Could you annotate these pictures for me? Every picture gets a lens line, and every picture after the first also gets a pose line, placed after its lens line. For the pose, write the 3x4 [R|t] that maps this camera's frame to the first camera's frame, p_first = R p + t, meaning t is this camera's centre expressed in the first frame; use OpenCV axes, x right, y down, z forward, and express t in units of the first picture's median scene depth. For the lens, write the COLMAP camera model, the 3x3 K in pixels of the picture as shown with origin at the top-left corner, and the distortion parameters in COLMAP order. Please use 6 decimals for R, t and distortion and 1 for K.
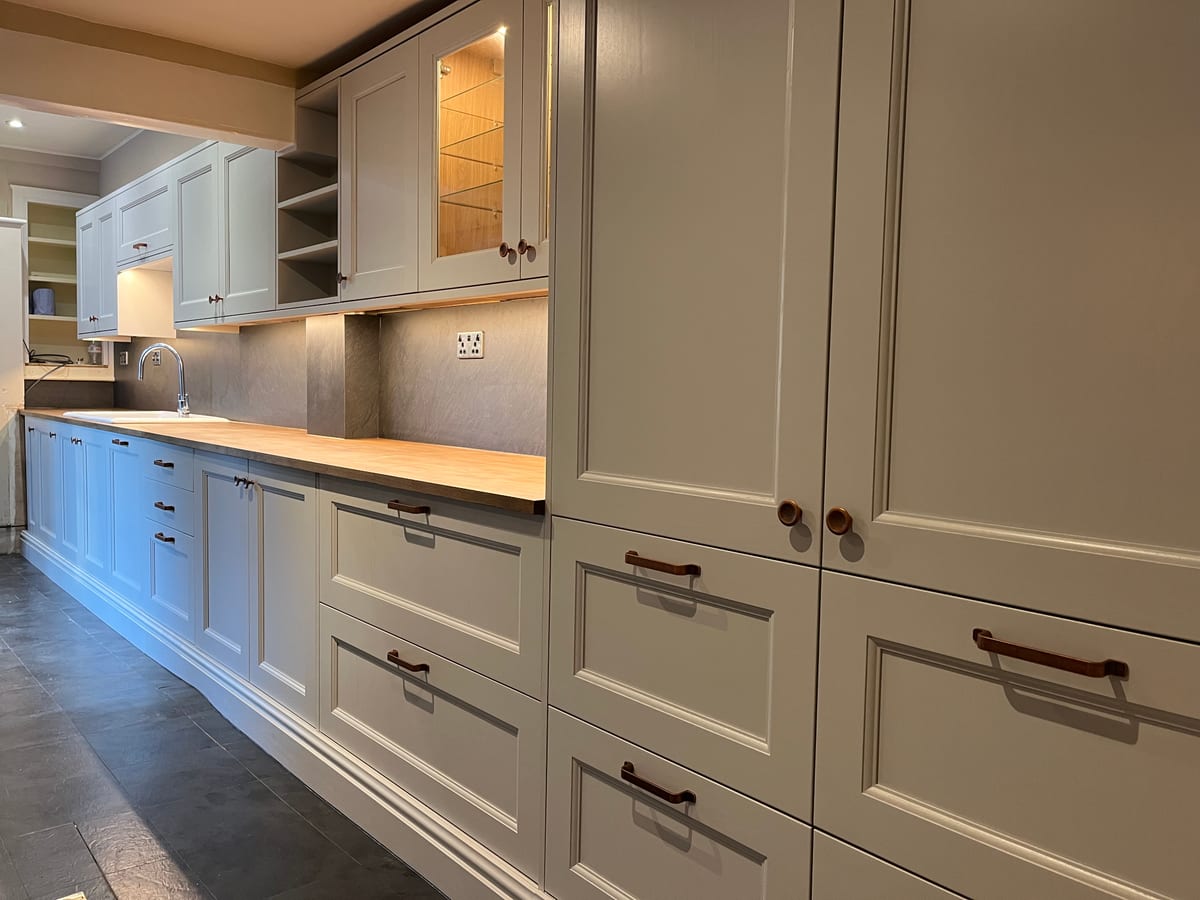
lens RADIAL K [[908.2, 0, 601.7], [0, 908.2, 446.5], [0, 0, 1]] dist [-0.005787, -0.008698]
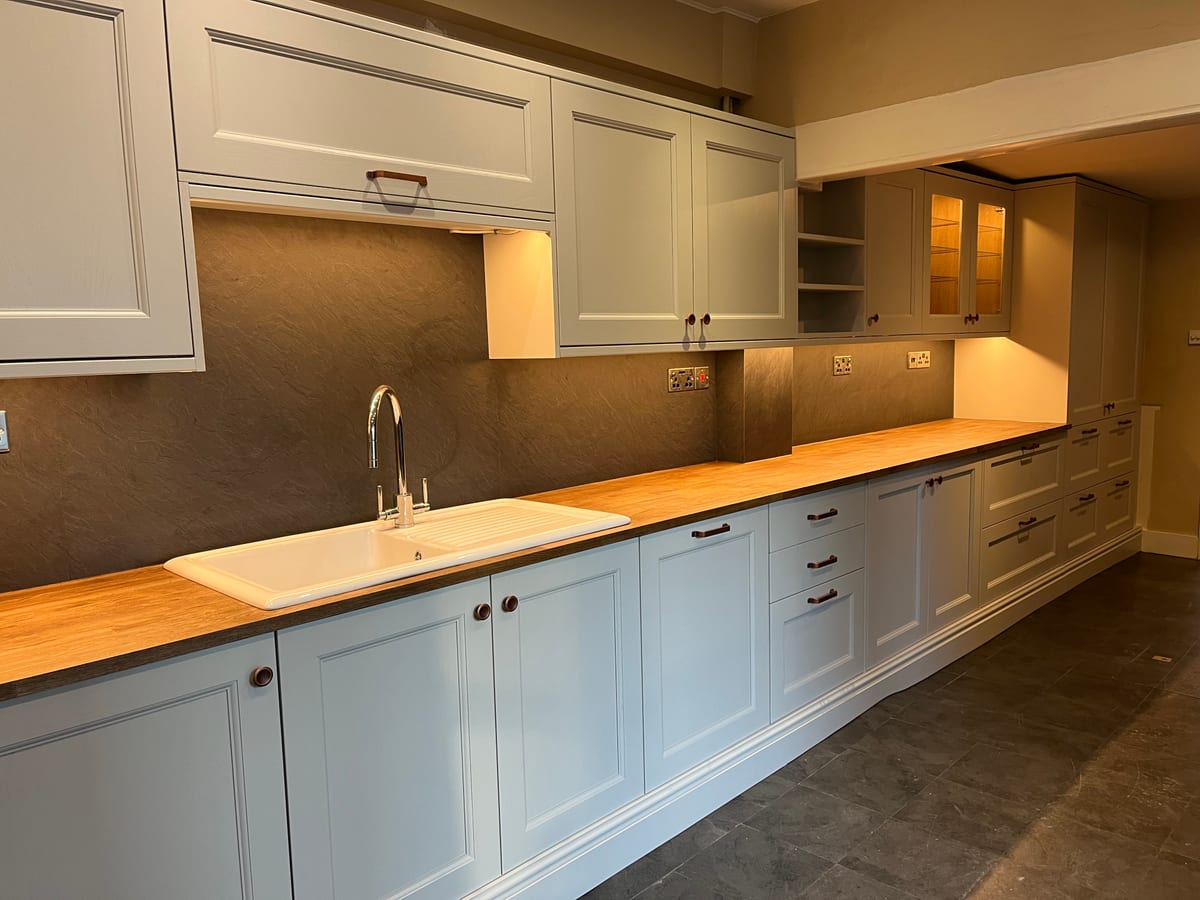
lens RADIAL K [[908.2, 0, 601.6], [0, 908.2, 453.0], [0, 0, 1]] dist [-0.005787, -0.008698]
pose [[-0.064254, -0.143755, 0.987525, -1.395431], [0.089300, 0.984772, 0.149165, -0.200639], [-0.993930, 0.097770, -0.050438, 1.314634]]
